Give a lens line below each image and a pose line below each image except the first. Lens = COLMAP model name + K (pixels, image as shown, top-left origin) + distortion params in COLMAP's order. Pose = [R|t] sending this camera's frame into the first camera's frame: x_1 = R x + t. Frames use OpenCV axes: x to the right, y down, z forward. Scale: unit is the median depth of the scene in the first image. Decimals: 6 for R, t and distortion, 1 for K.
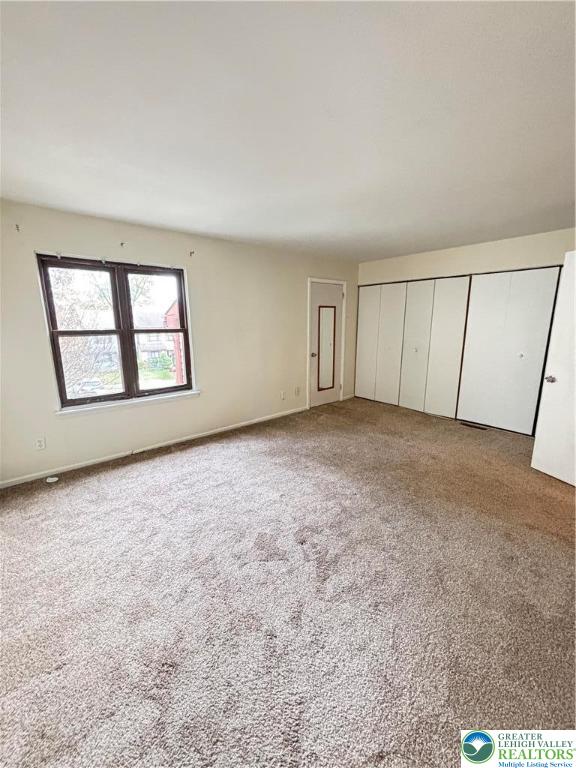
lens RADIAL K [[309.9, 0, 288.0], [0, 309.9, 384.0], [0, 0, 1]] dist [0.002616, -0.000436]
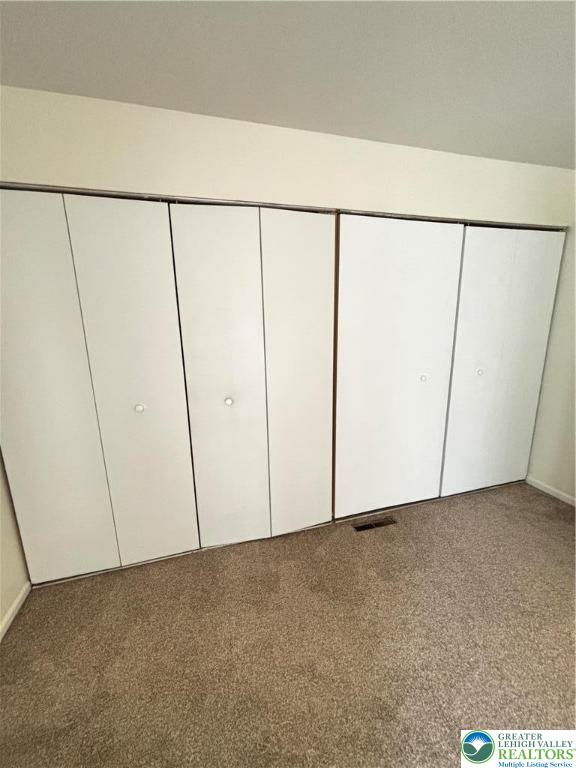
lens RADIAL K [[309.9, 0, 288.0], [0, 309.9, 384.0], [0, 0, 1]] dist [0.002616, -0.000436]
pose [[0.402565, -0.201751, 0.892882, 0.120109], [0.202567, 0.970861, 0.128041, -0.173249], [-0.892697, 0.129323, 0.431703, 0.828400]]
